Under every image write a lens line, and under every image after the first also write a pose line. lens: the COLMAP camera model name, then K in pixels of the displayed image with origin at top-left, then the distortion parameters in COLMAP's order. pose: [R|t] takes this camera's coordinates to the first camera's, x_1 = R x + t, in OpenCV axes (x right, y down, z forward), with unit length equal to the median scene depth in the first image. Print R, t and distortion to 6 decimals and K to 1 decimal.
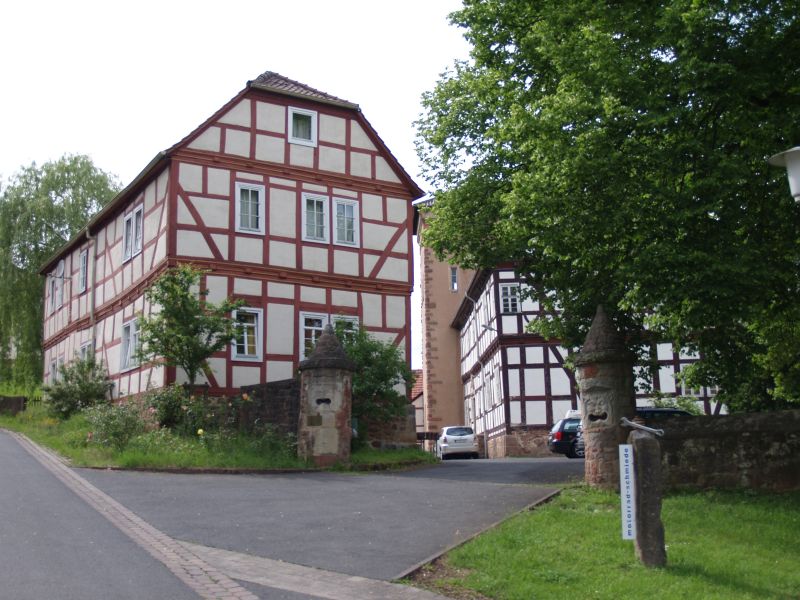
lens RADIAL K [[927.8, 0, 400.0], [0, 927.8, 300.0], [0, 0, 1]] dist [-0.132103, -0.001067]
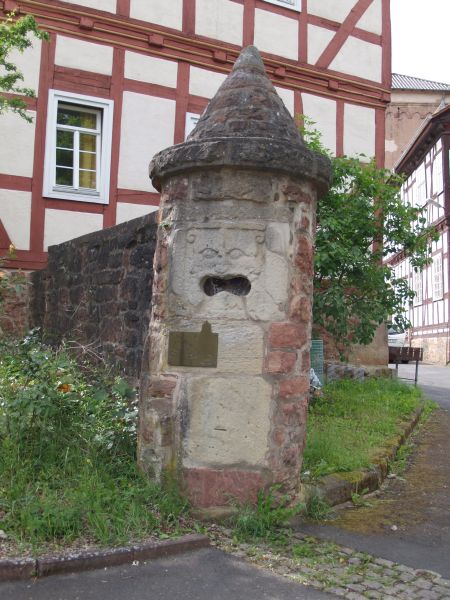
lens RADIAL K [[728.1, 0, 225.0], [0, 728.1, 300.0], [0, 0, 1]] dist [-0.000072, -0.000519]
pose [[0.995536, 0.042770, -0.084134, -0.048634], [-0.031925, 0.991483, 0.126260, 0.065653], [0.088818, -0.123011, 0.988423, 0.595121]]
